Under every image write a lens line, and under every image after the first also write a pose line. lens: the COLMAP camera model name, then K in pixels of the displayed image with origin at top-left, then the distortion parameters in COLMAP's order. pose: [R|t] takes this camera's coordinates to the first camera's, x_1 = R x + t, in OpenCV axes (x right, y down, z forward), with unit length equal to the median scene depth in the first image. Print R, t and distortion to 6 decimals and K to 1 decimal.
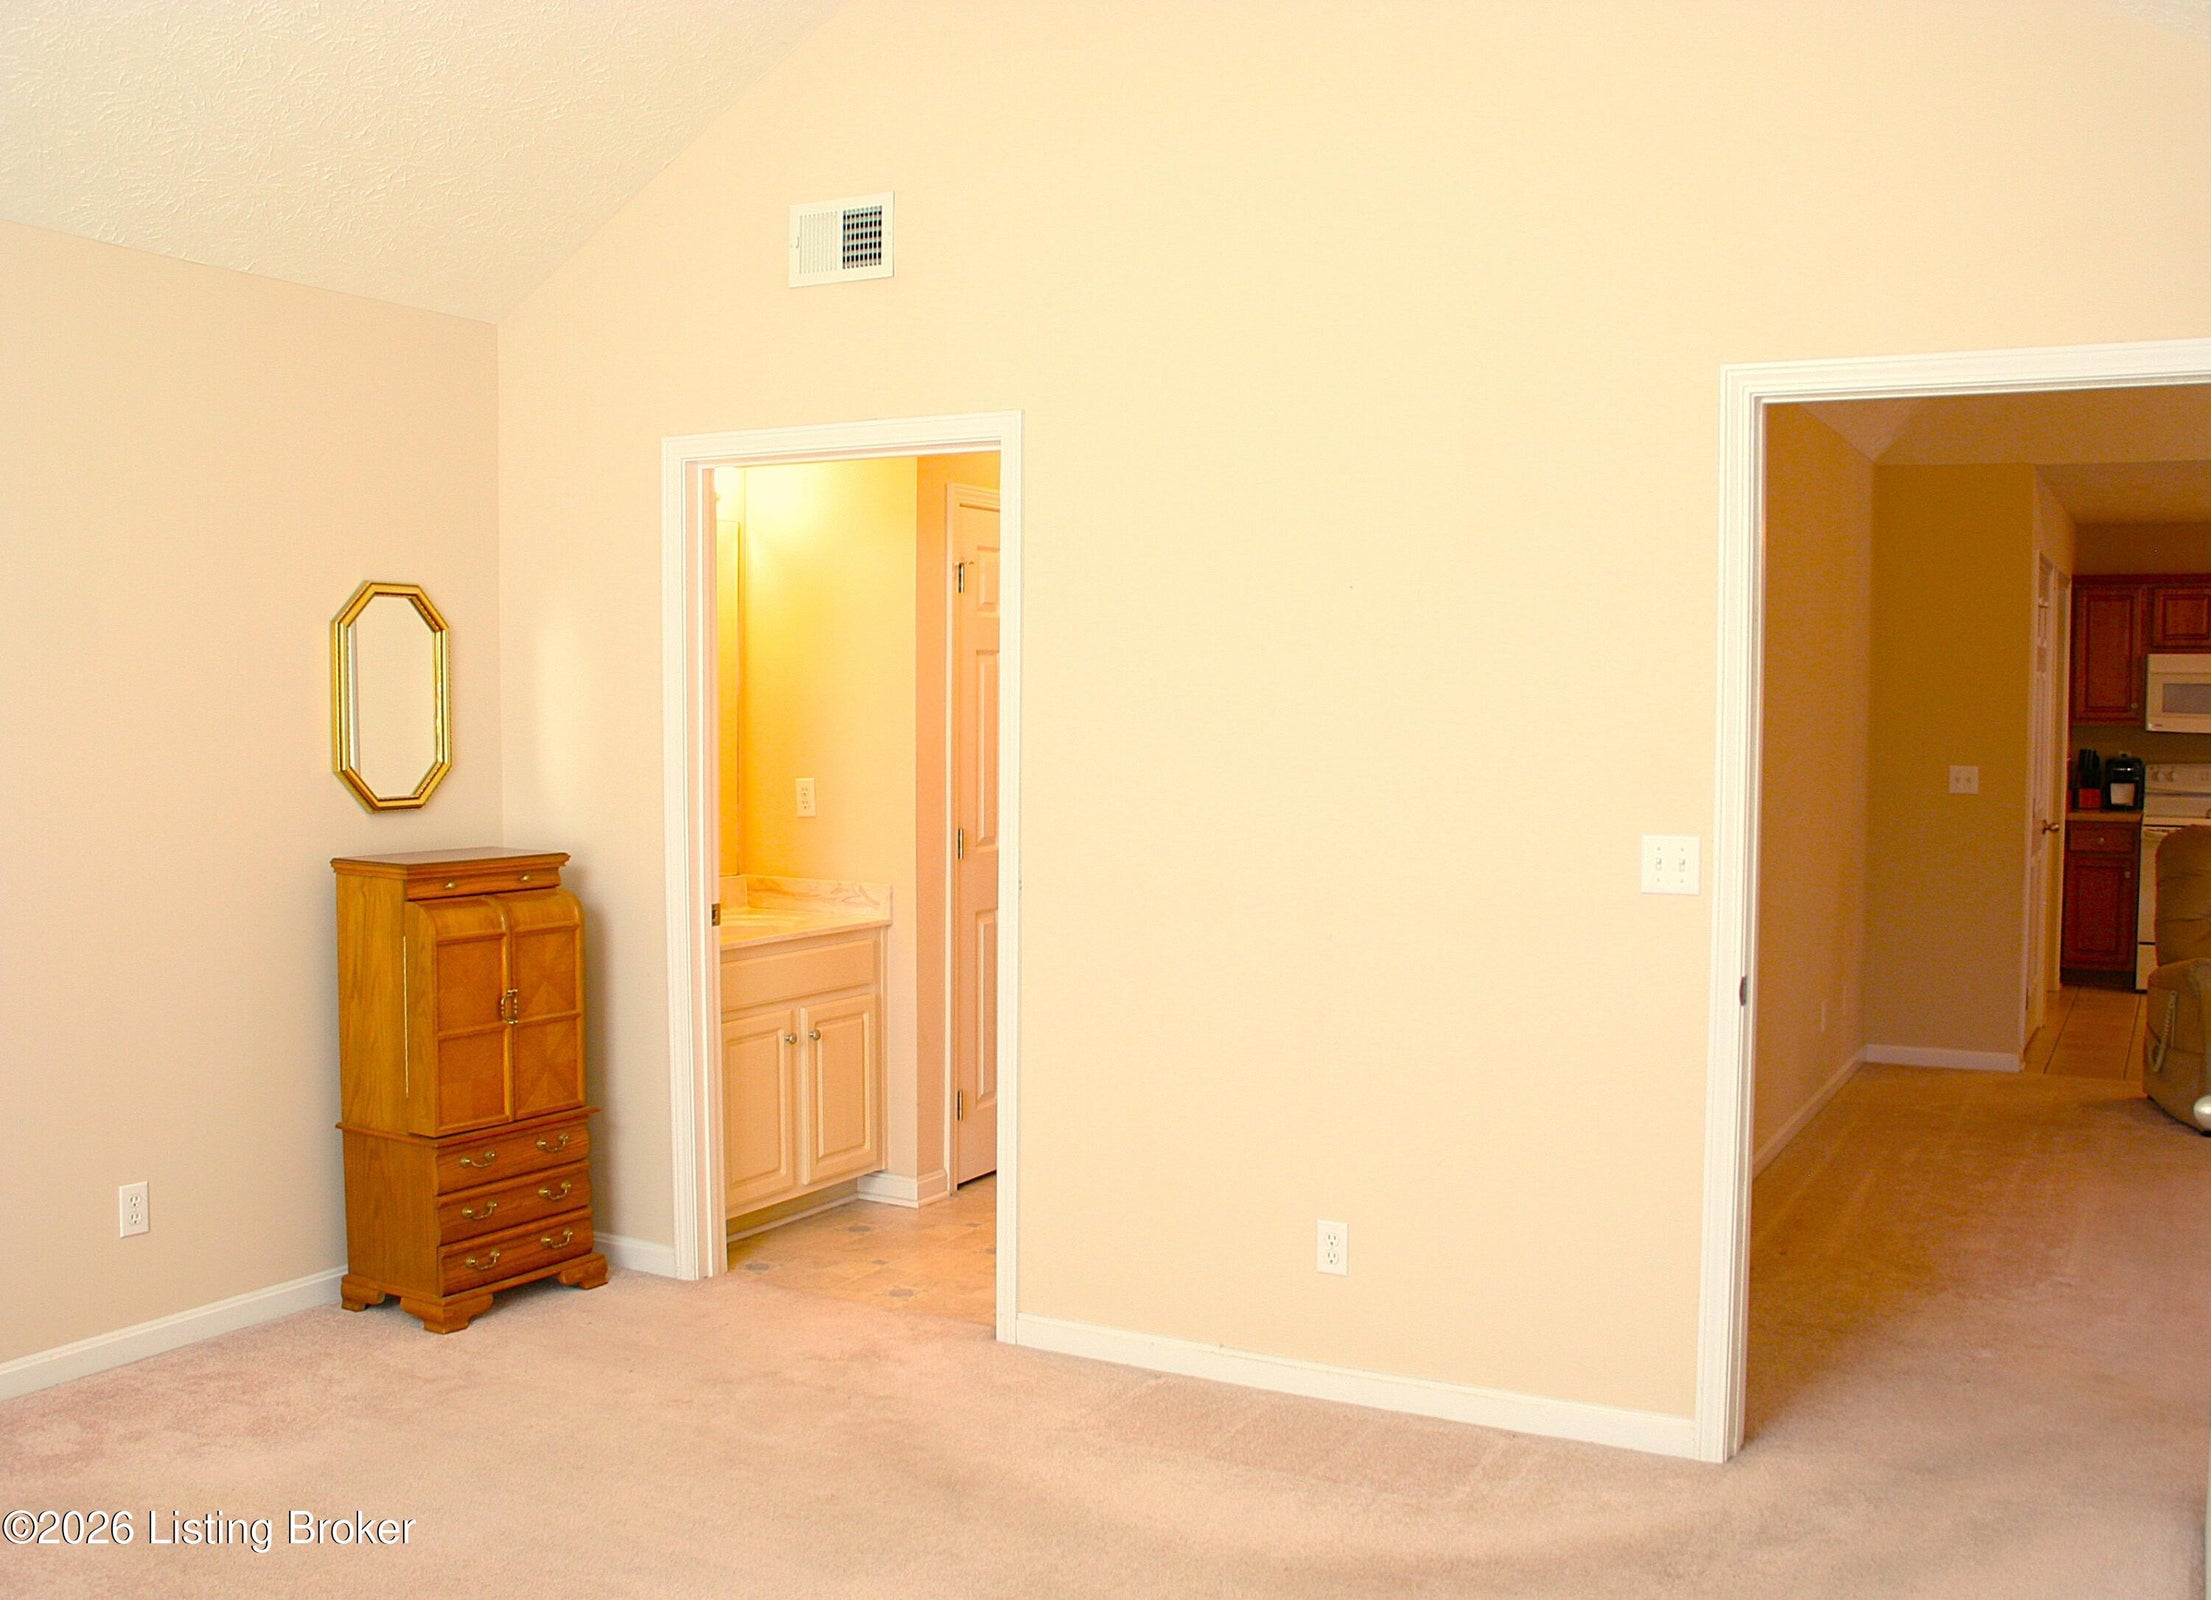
lens RADIAL K [[2012.8, 0, 1165.0], [0, 2012.8, 828.7], [0, 0, 1]] dist [-0.142258, 0.063894]
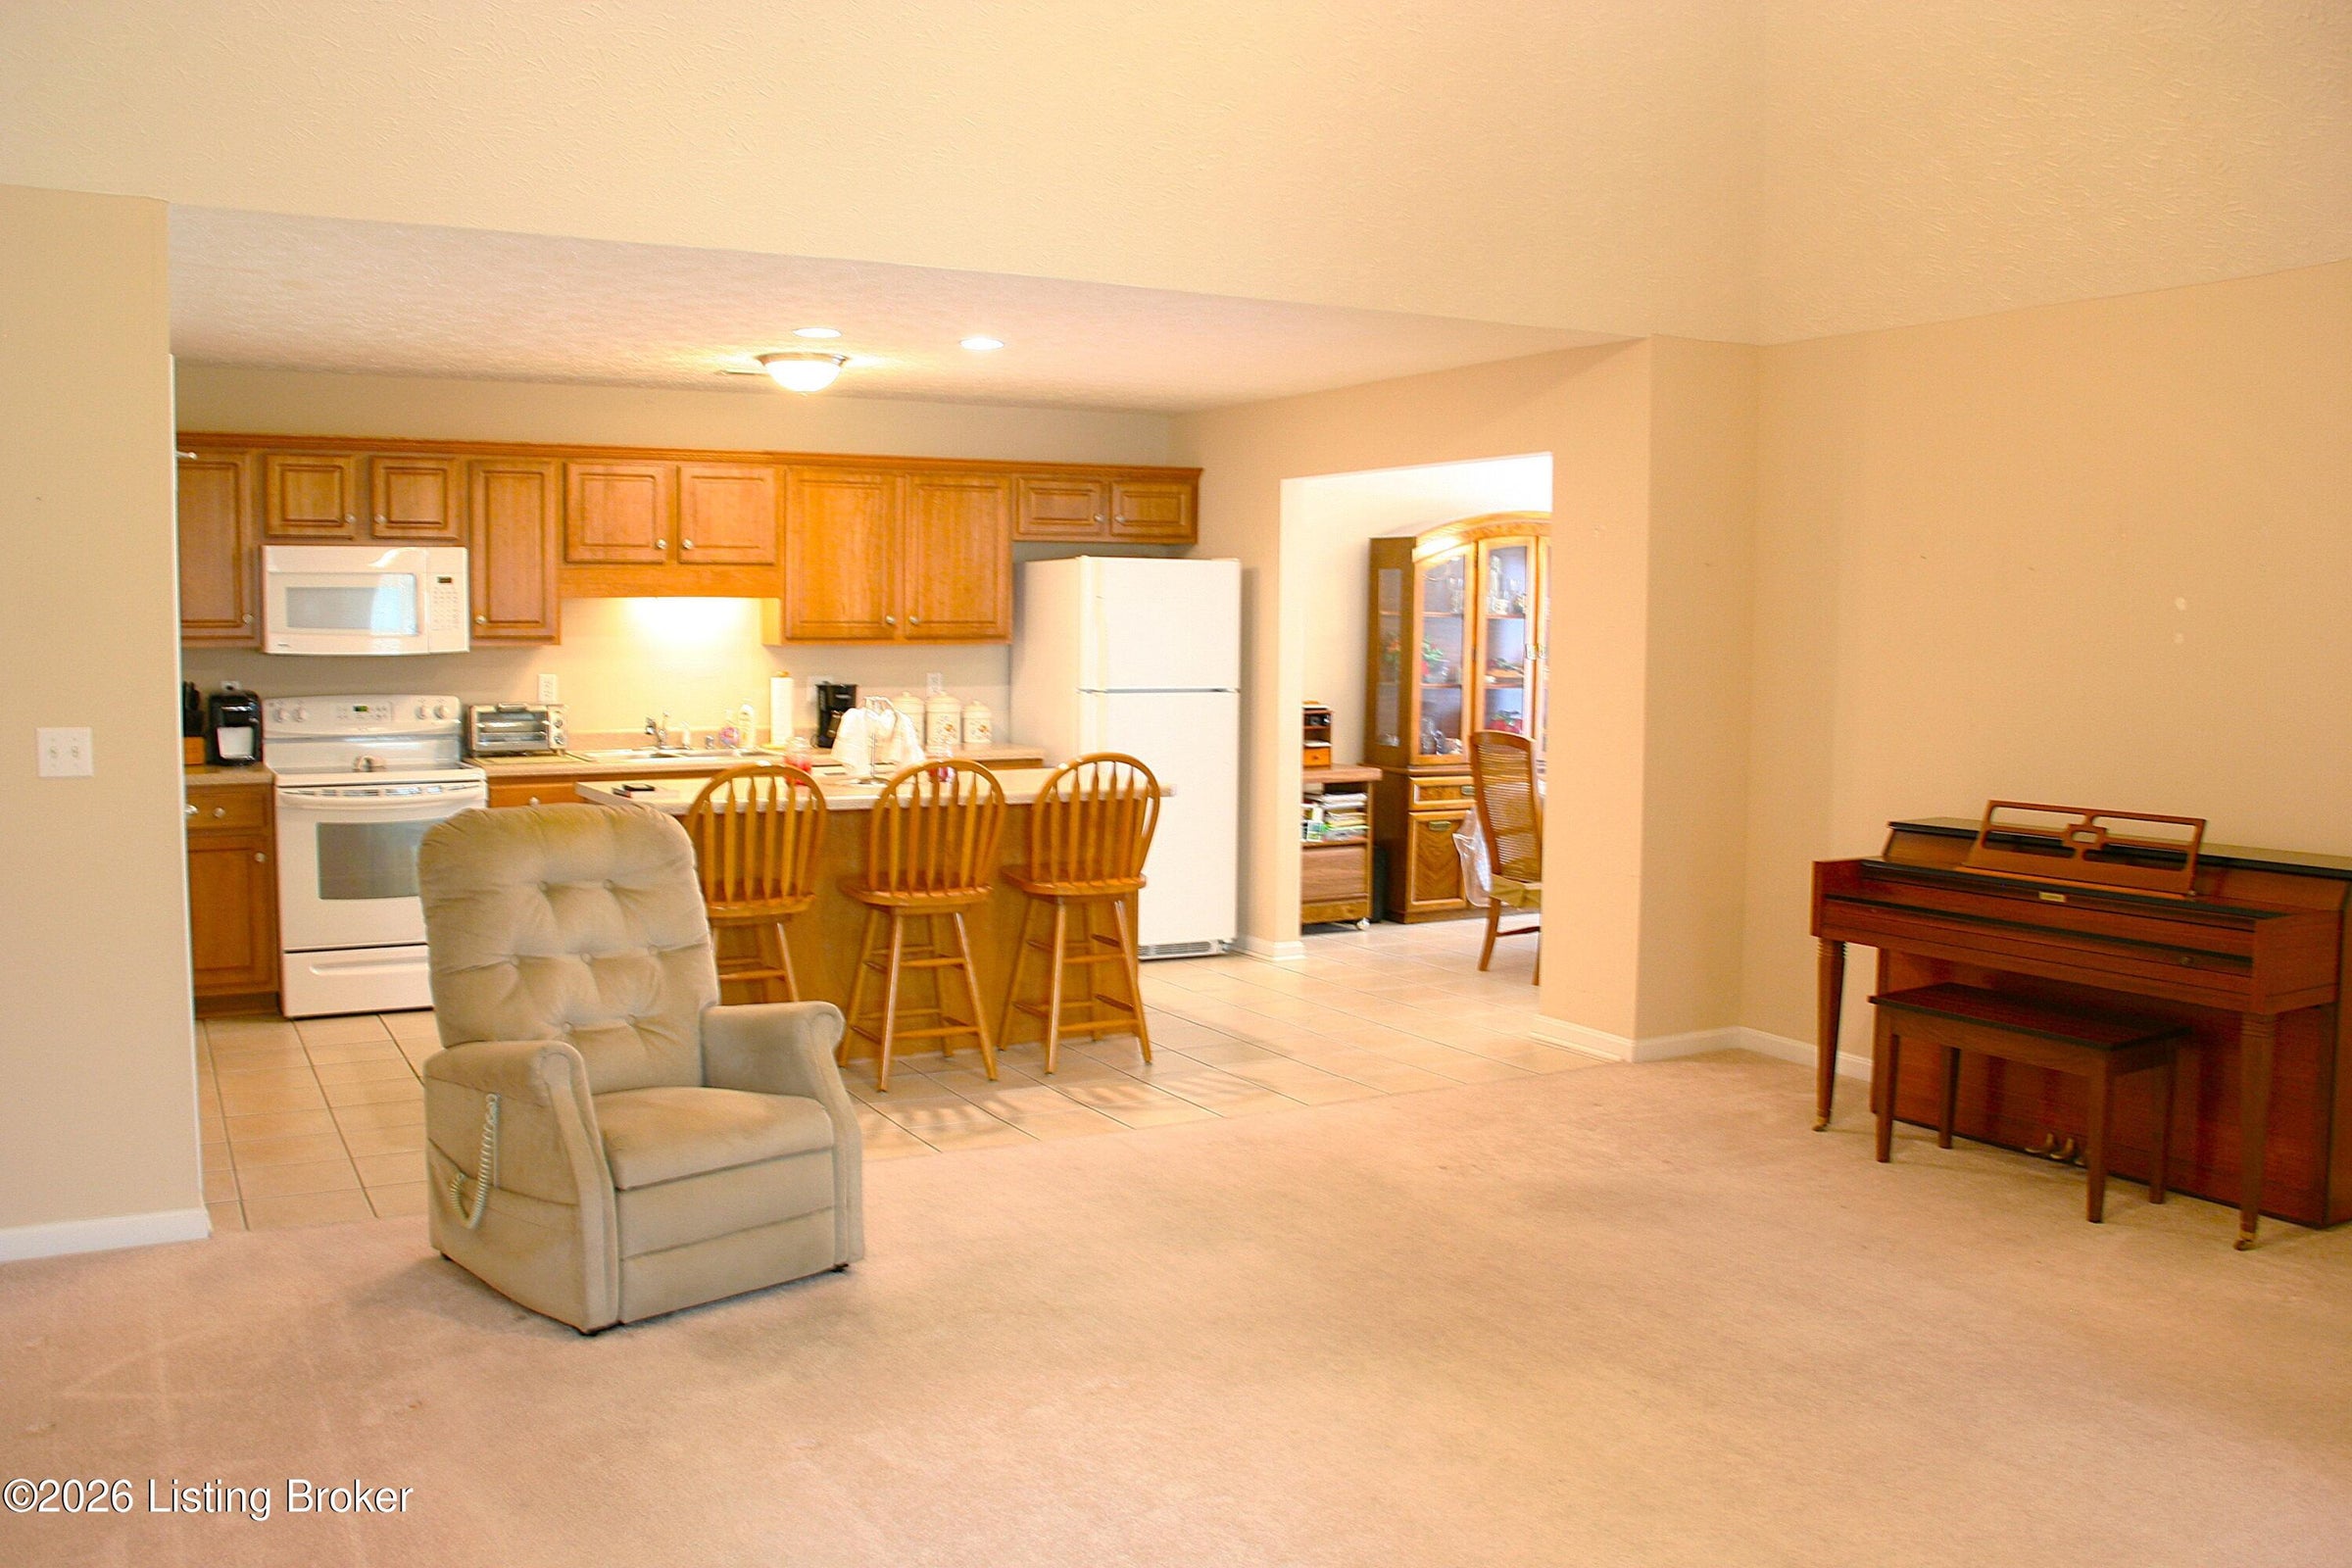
lens RADIAL K [[1977.5, 0, 1166.9], [0, 1977.5, 796.3], [0, 0, 1]] dist [-0.156942, 0.094328]
pose [[0.555485, -0.078243, 0.827837, 0.099143], [0.052458, 0.996878, 0.059020, -0.022120], [-0.829870, 0.010642, 0.557855, 0.331434]]
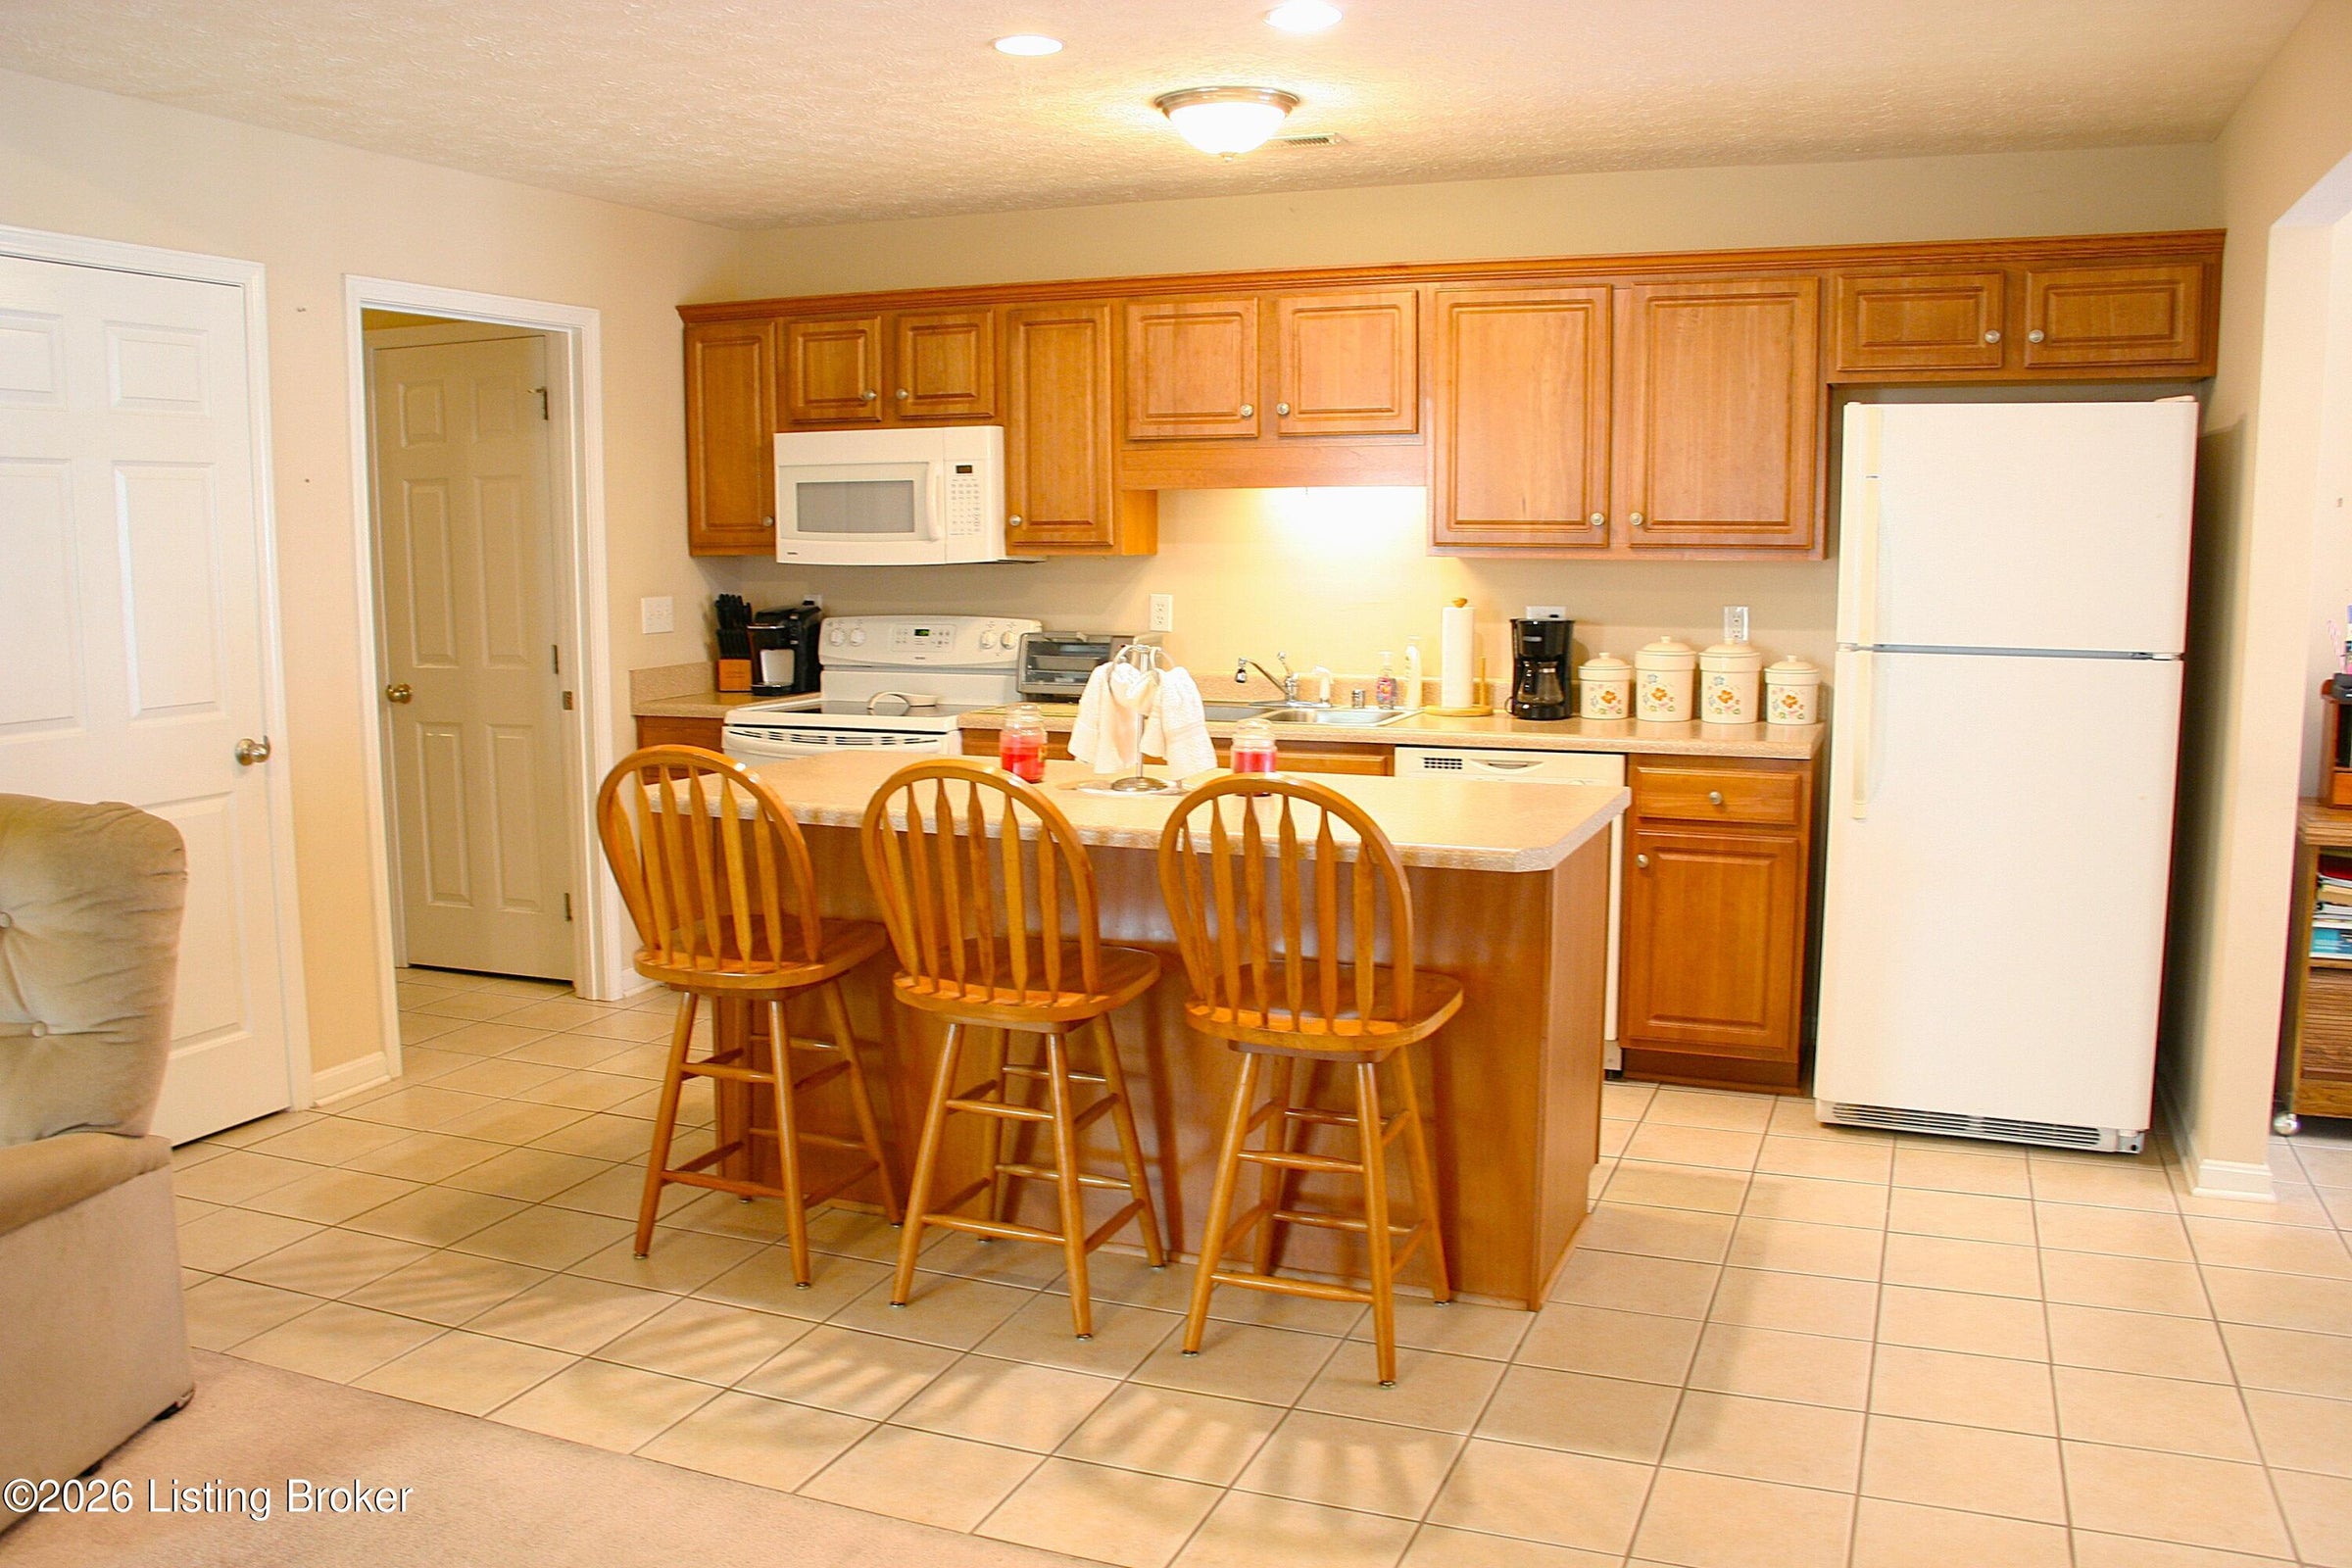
lens RADIAL K [[1977.5, 0, 1166.0], [0, 1977.5, 791.3], [0, 0, 1]] dist [-0.156942, 0.094328]
pose [[0.995026, -0.023532, 0.096793, 0.562522], [0.017311, 0.997760, 0.064617, -0.017059], [-0.098096, -0.062621, 0.993205, 0.385392]]
